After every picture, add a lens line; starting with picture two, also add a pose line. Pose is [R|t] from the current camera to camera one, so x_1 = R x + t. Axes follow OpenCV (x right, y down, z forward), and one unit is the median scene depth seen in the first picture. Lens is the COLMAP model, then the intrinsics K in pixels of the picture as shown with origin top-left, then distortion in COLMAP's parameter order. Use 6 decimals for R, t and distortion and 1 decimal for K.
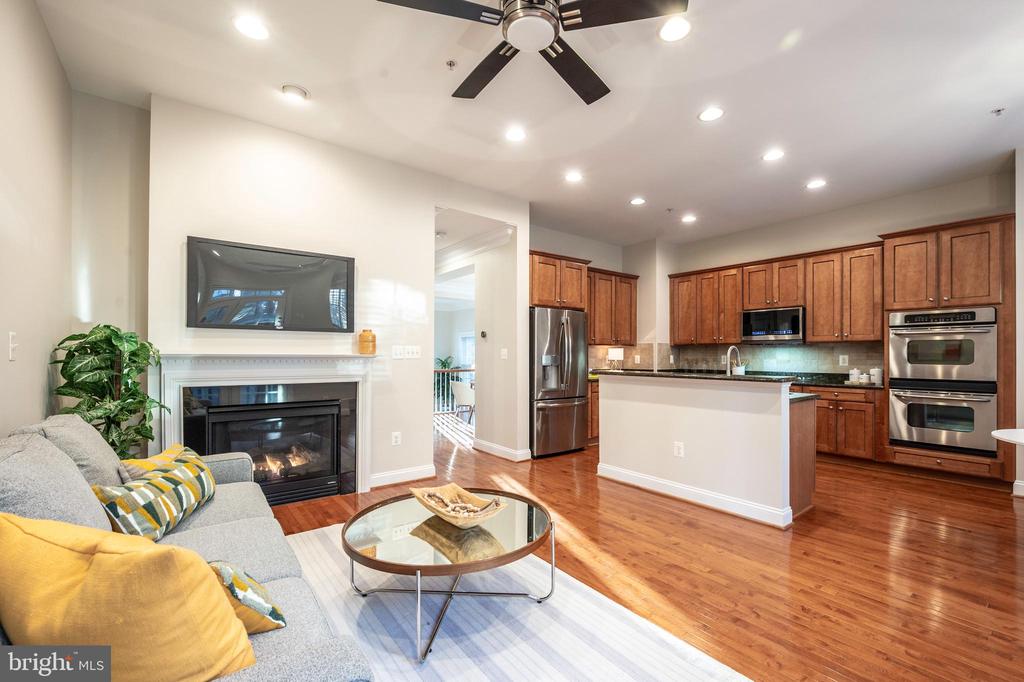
lens RADIAL K [[433.8, 0, 521.7], [0, 433.8, 354.2], [0, 0, 1]] dist [-0.002419, -0.000209]
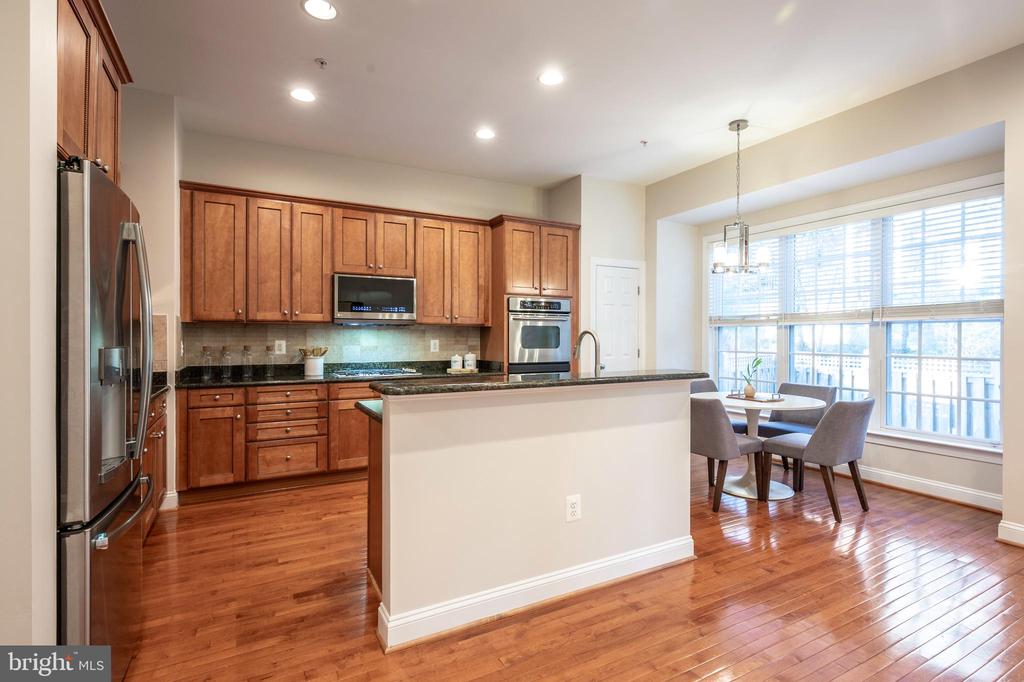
lens RADIAL K [[489.3, 0, 512.7], [0, 489.3, 337.9], [0, 0, 1]] dist [0.002349, 0.000277]
pose [[0.164422, -0.003265, 0.986385, -0.204911], [-0.003607, 0.999986, 0.003911, -0.005805], [-0.986383, -0.004200, 0.164408, 0.686164]]
